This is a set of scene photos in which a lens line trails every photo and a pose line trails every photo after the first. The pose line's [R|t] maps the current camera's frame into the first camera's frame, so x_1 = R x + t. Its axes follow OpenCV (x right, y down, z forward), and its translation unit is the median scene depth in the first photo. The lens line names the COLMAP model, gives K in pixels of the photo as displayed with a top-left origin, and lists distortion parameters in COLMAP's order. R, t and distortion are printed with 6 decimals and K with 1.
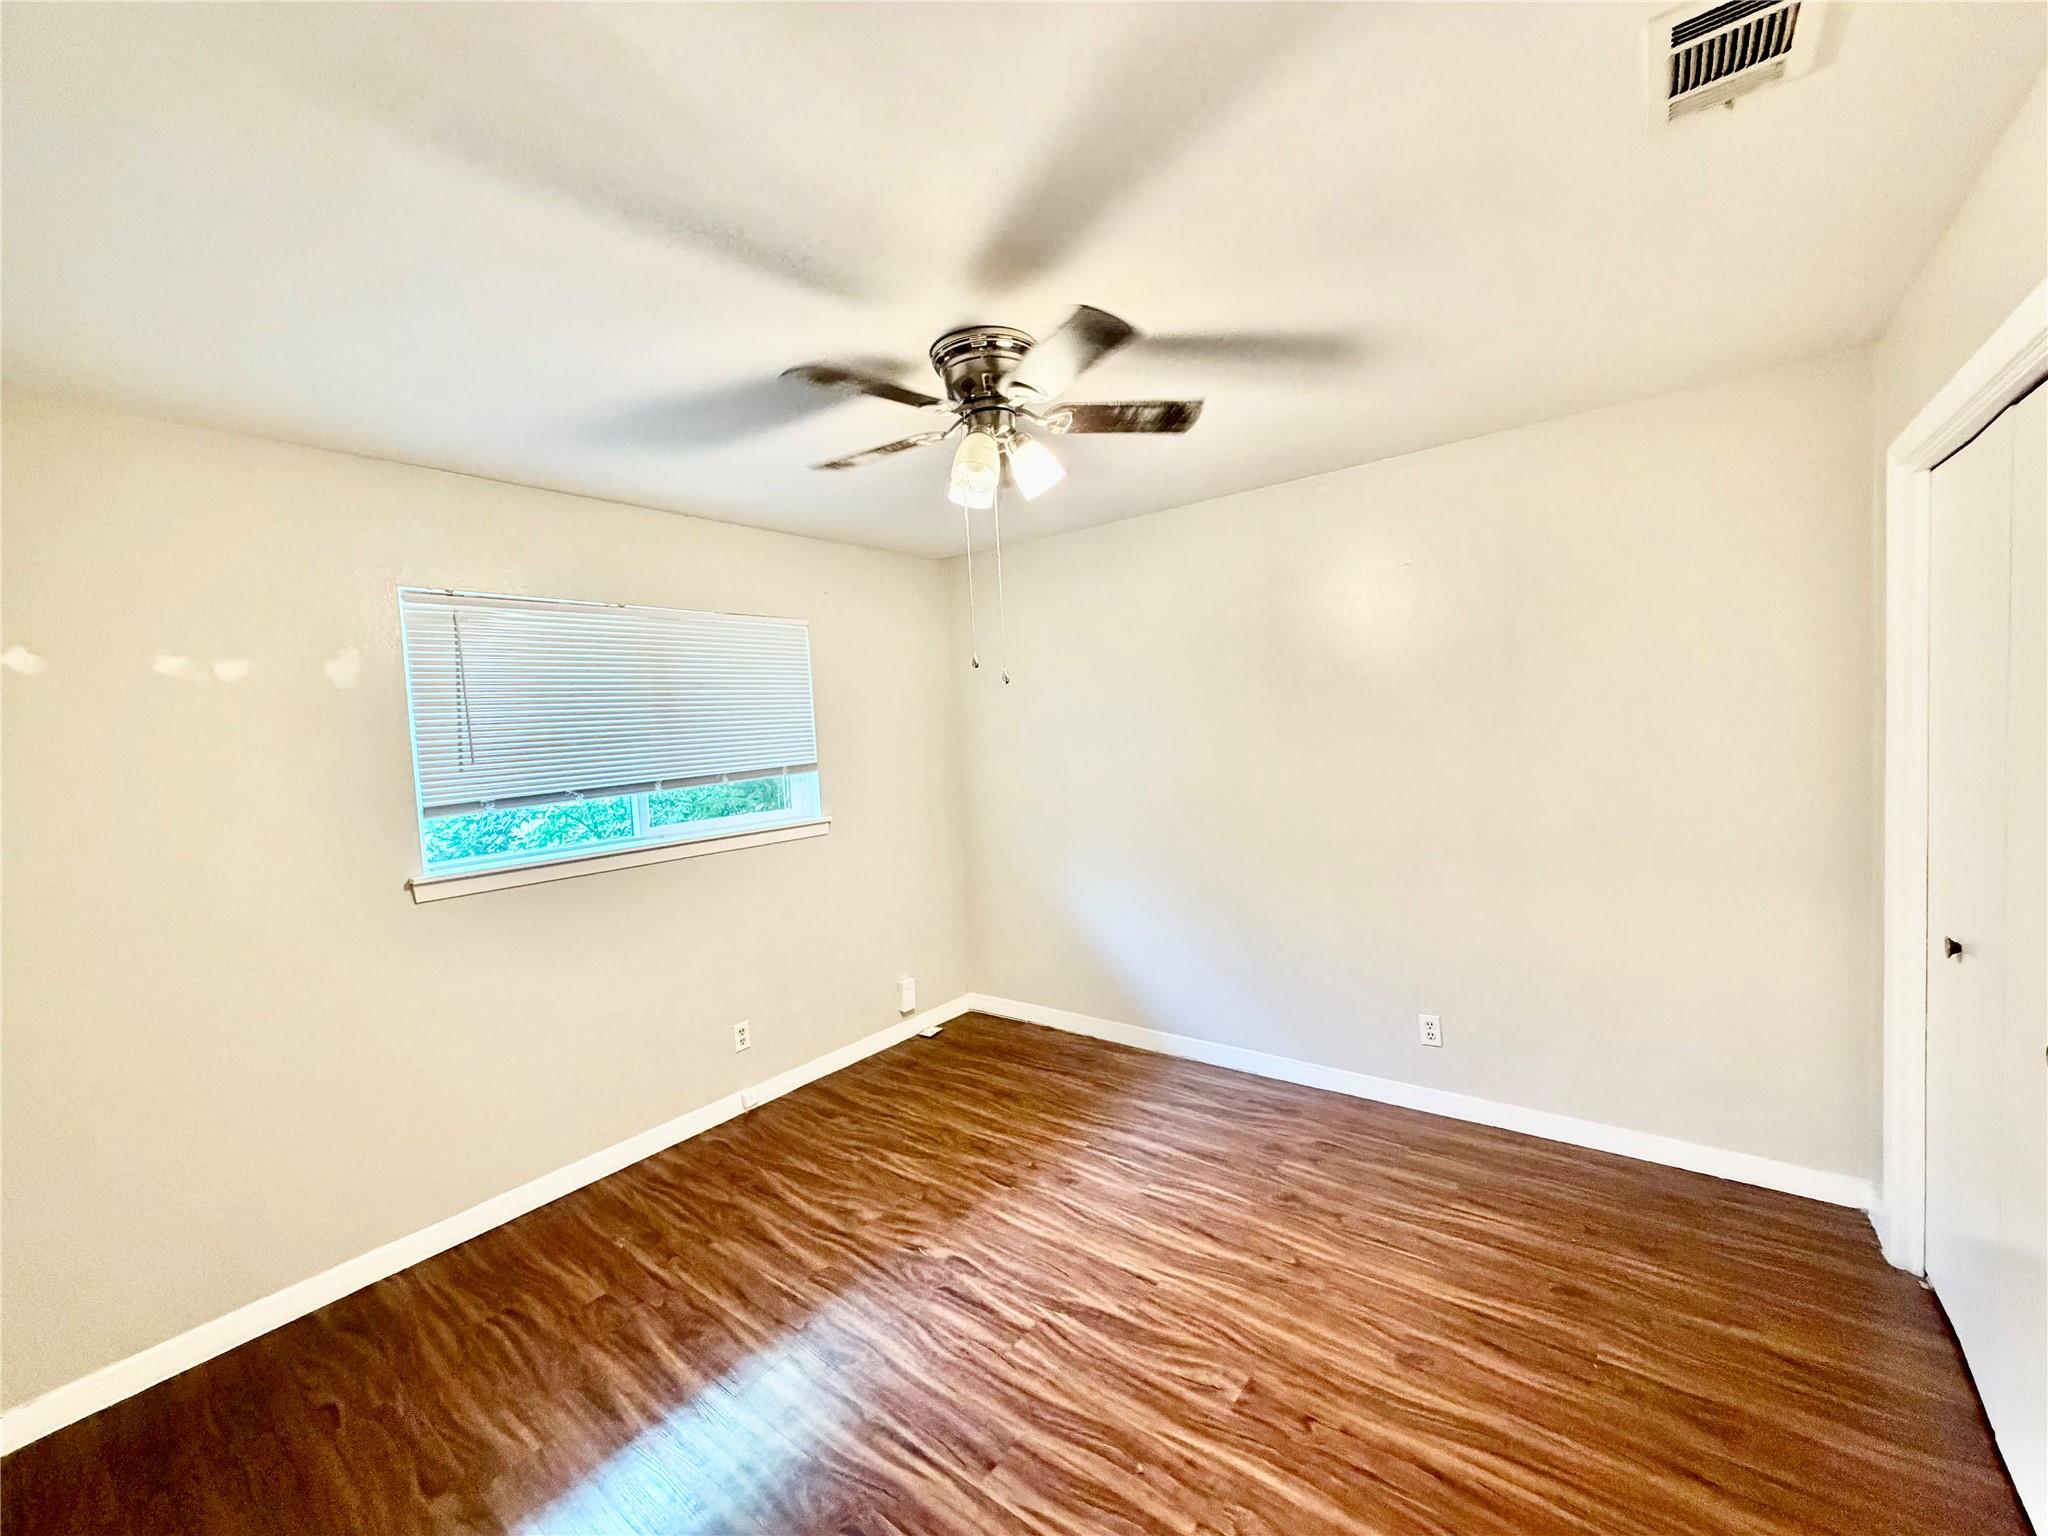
lens RADIAL K [[816.8, 0, 1024.0], [0, 816.8, 768.0], [0, 0, 1]] dist [0.014877, -0.000075]
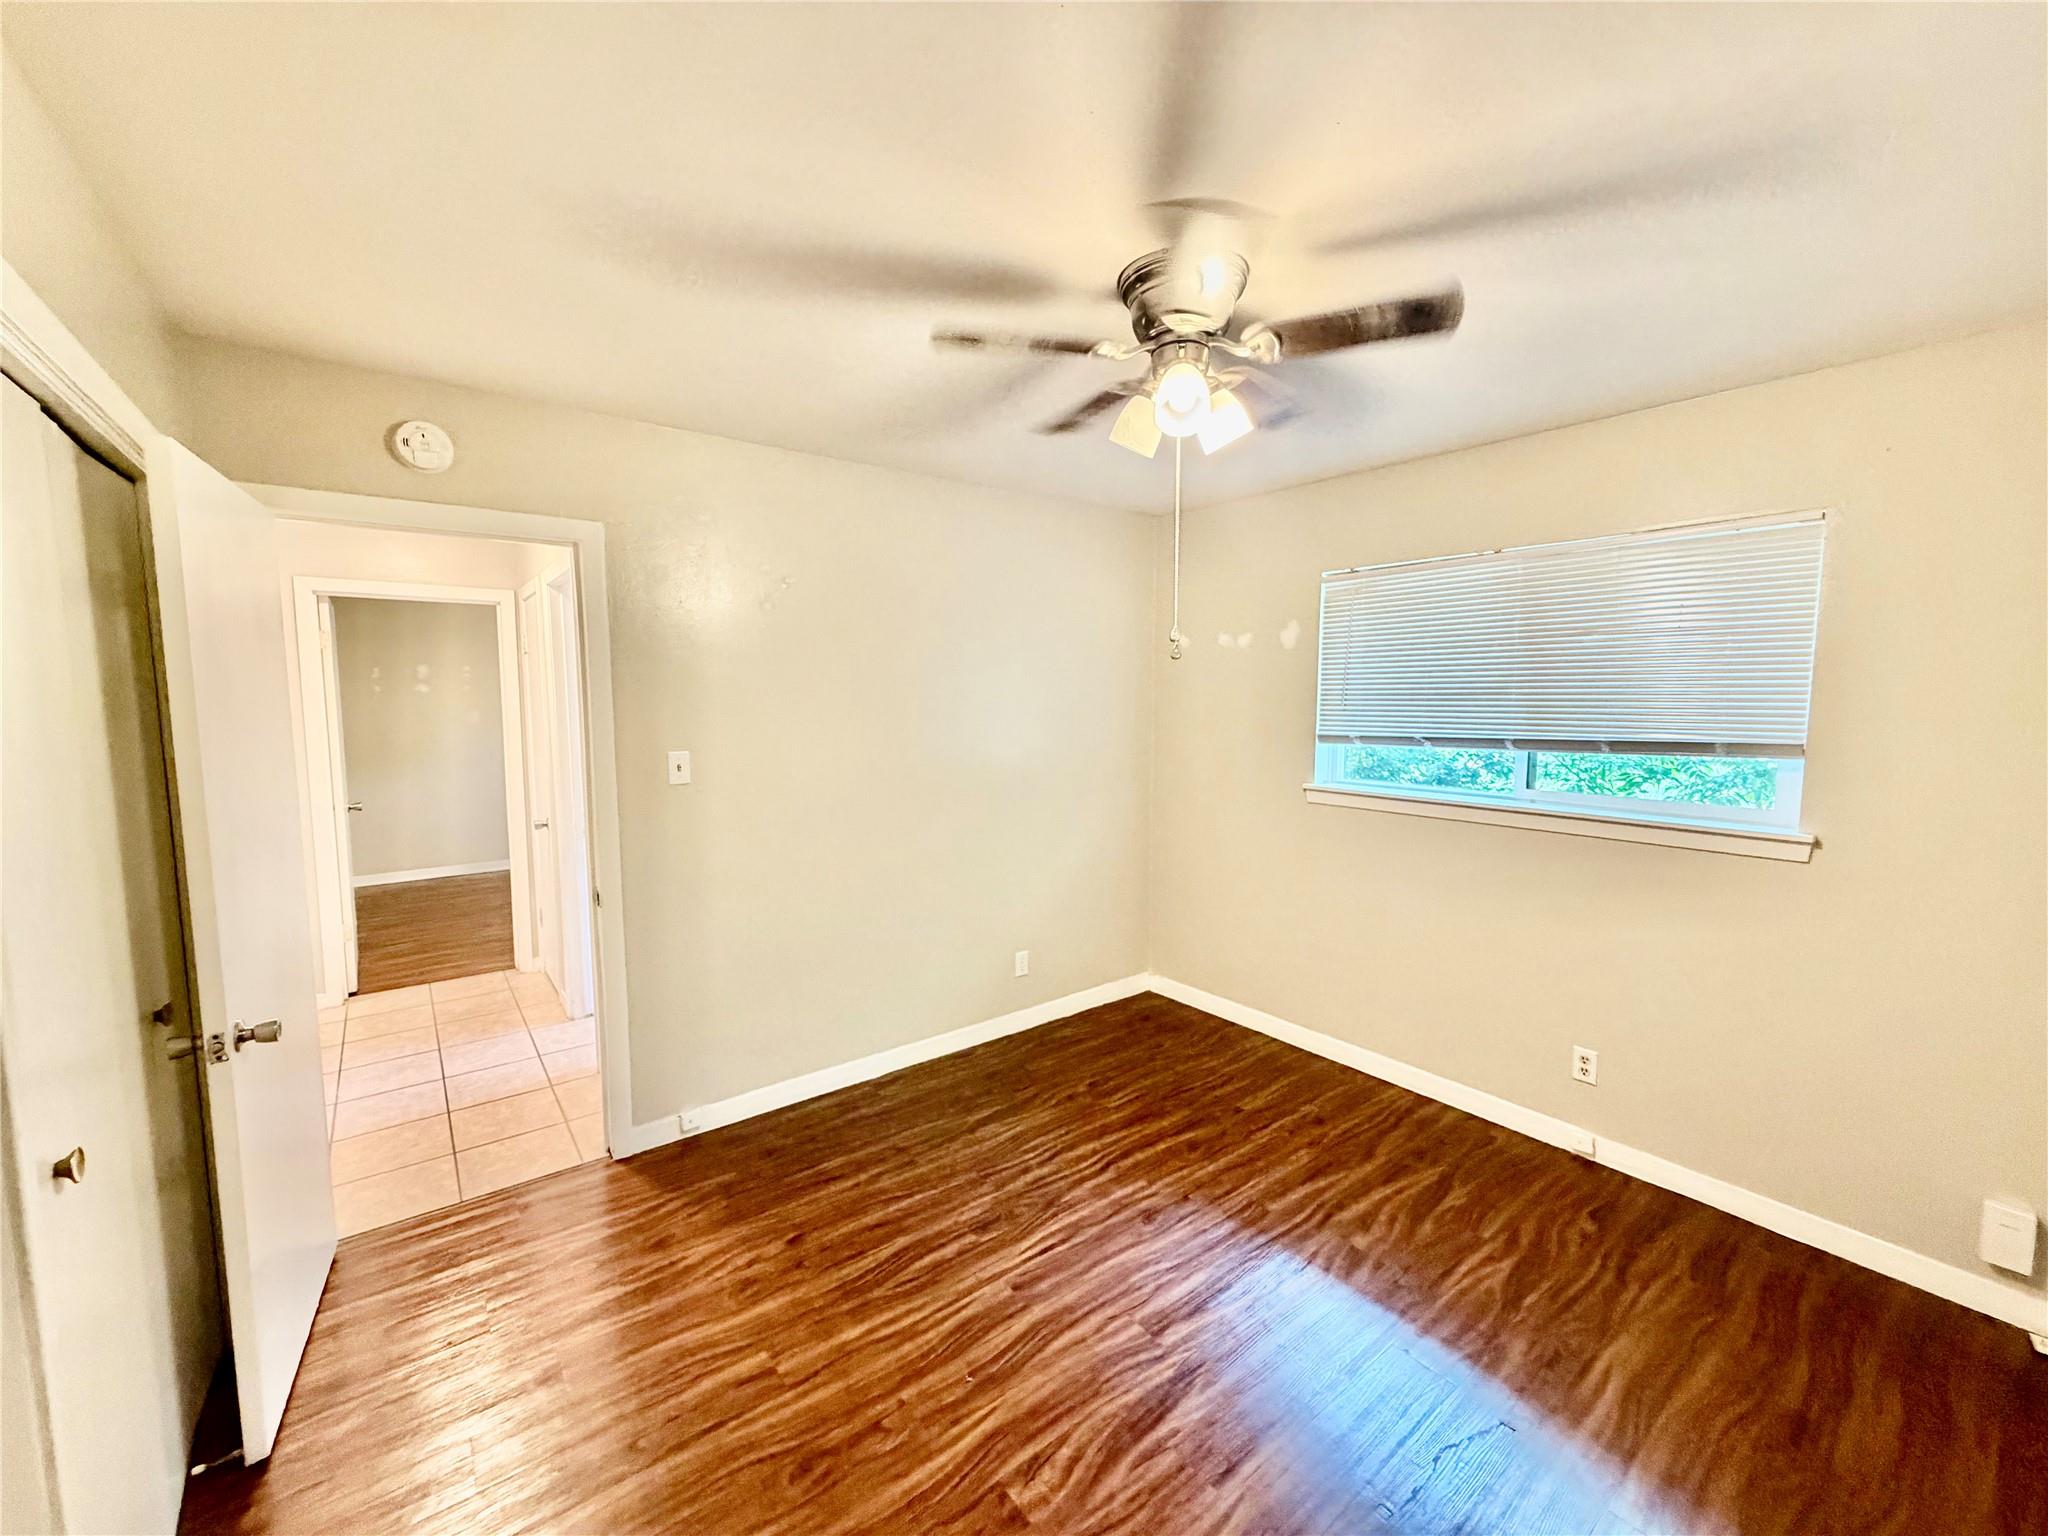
lens RADIAL K [[825.9, 0, 1024.0], [0, 825.9, 768.0], [0, 0, 1]] dist [-0.000821, 0.000029]
pose [[-0.238151, 0.141885, -0.960808, 0.846835], [-0.038849, 0.987088, 0.155395, -0.108958], [0.970451, 0.074334, -0.229564, 1.000466]]
